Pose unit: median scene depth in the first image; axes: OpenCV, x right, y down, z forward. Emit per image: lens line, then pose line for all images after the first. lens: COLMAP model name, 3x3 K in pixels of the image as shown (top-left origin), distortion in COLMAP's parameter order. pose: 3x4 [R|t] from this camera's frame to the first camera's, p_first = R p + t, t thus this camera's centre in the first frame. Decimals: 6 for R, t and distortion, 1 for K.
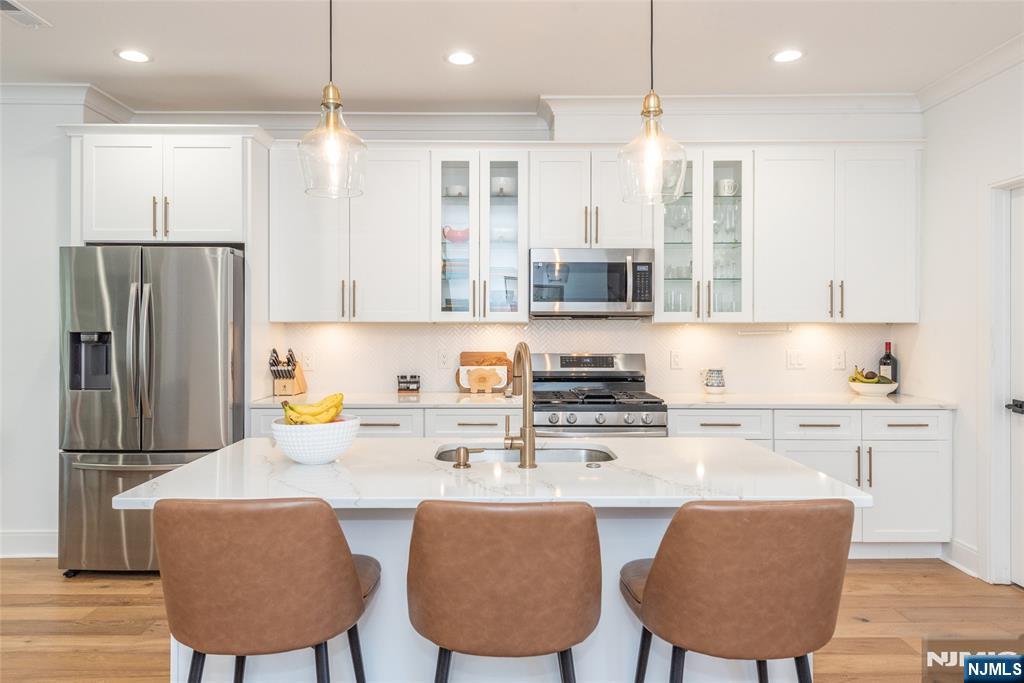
lens RADIAL K [[662.1, 0, 512.0], [0, 662.1, 341.5], [0, 0, 1]] dist [0.027642, -0.000925]
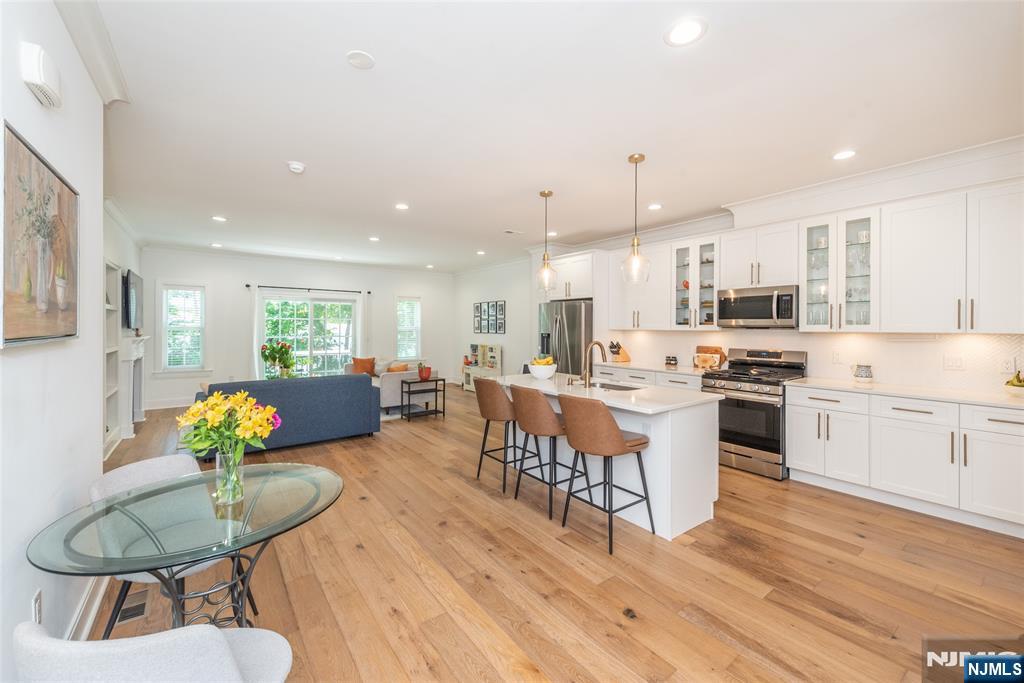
lens RADIAL K [[414.1, 0, 522.9], [0, 414.1, 342.4], [0, 0, 1]] dist [-0.001656, -0.000267]
pose [[0.604660, 0.030961, -0.795882, 0.604274], [-0.018925, 0.999521, 0.024505, -0.014511], [0.796259, 0.000244, 0.604956, -0.110491]]
